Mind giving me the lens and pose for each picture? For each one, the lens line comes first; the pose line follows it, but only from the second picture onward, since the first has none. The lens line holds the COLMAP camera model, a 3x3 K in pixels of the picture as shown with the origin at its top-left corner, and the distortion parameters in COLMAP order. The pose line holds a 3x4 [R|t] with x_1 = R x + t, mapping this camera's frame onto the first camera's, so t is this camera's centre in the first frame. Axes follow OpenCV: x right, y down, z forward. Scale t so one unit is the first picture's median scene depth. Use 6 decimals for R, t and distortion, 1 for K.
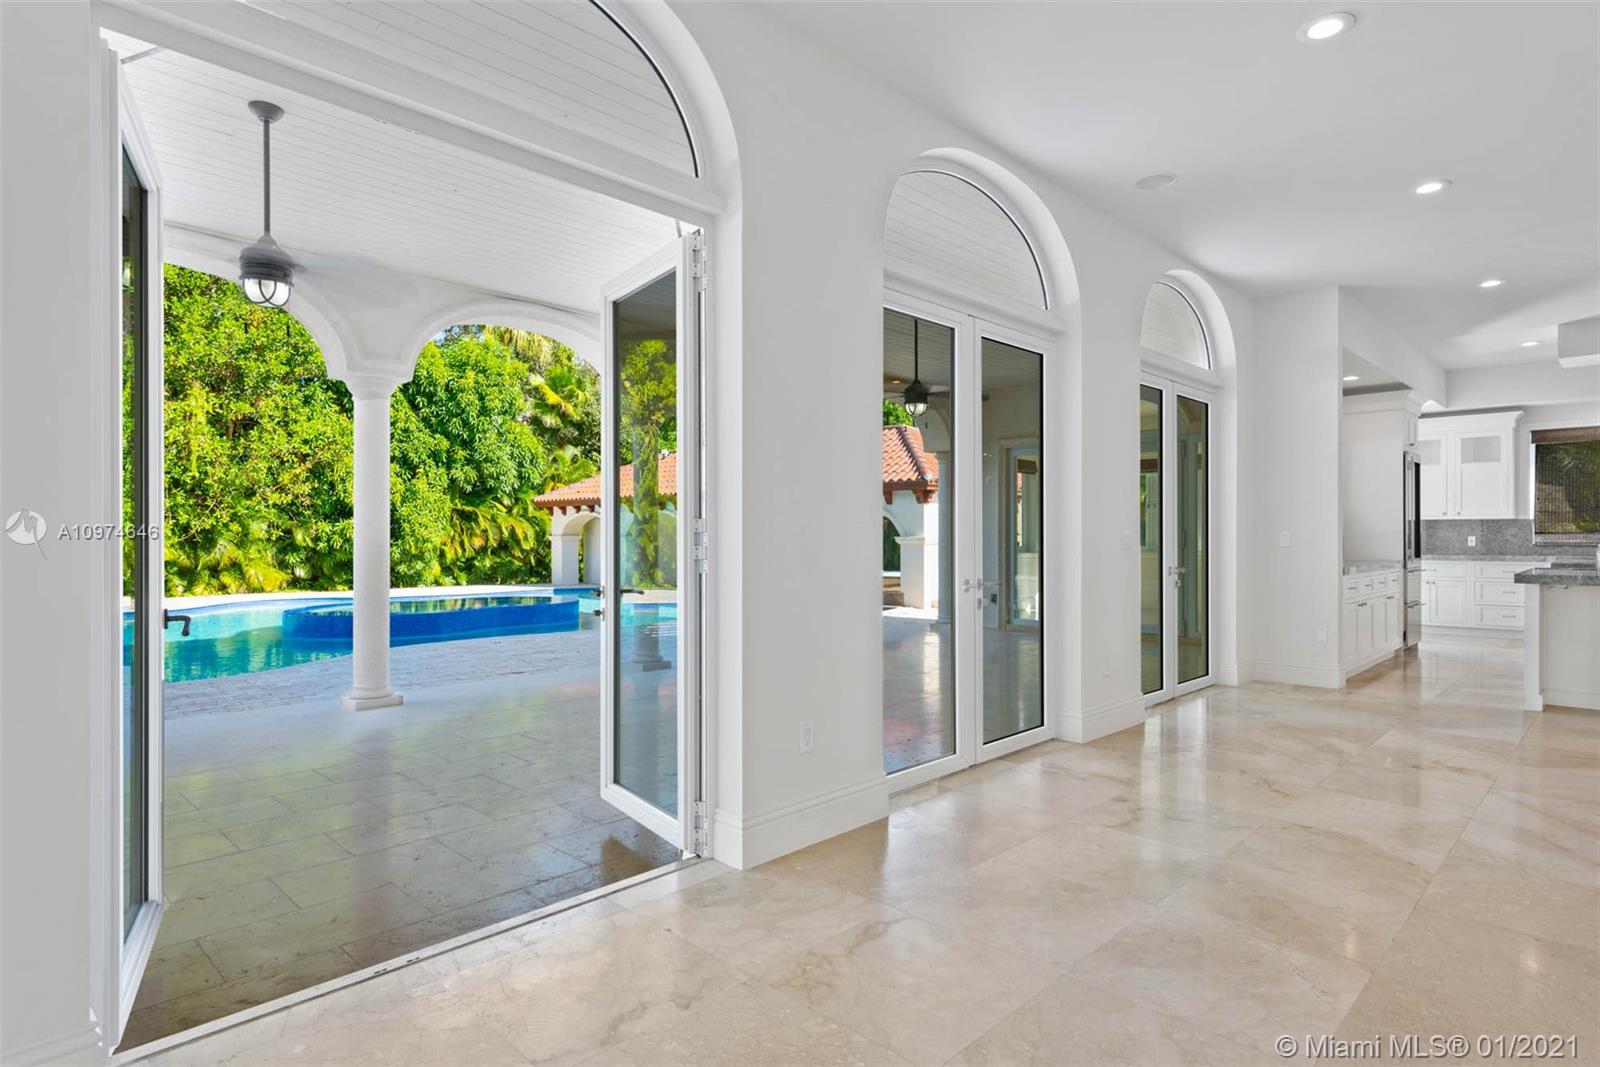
lens RADIAL K [[882.6, 0, 798.4], [0, 882.6, 528.3], [0, 0, 1]] dist [-0.002826, -0.000759]
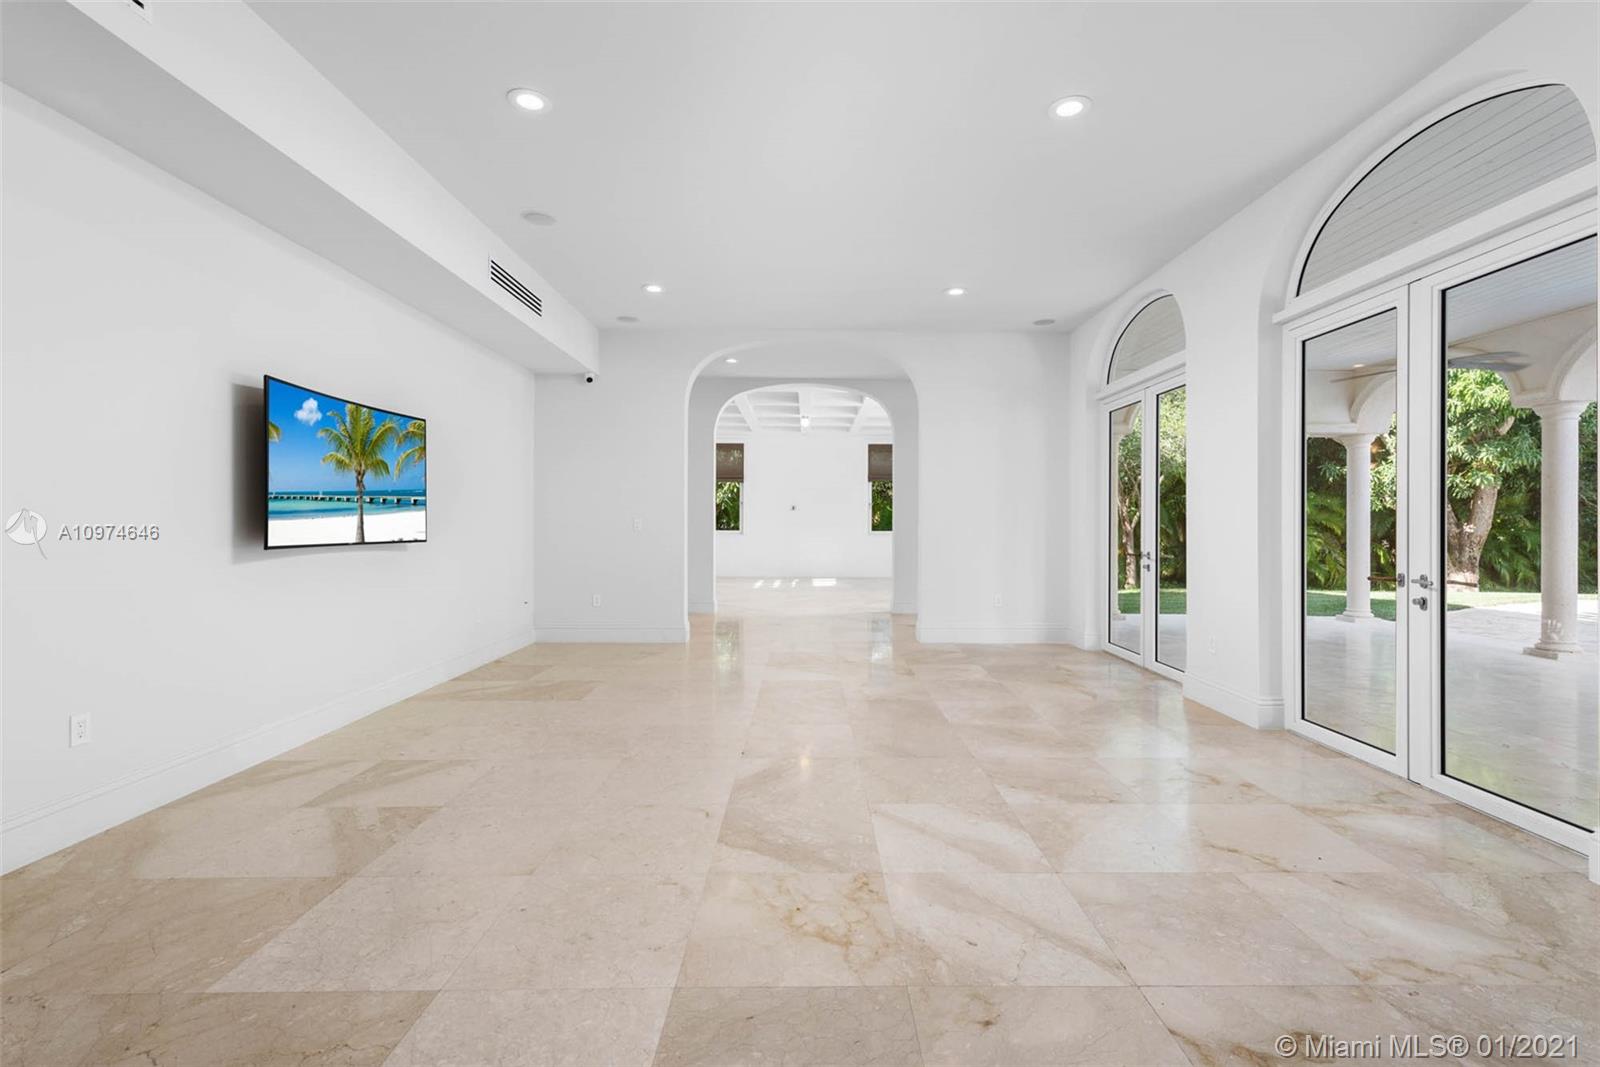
lens RADIAL K [[714.9, 0, 797.0], [0, 714.9, 526.7], [0, 0, 1]] dist [0.007729, -0.001903]
pose [[-0.723535, 0.003447, -0.690279, 1.481453], [0.002822, 0.999994, 0.002036, 0.001704], [0.690282, -0.000475, -0.723540, 1.390183]]
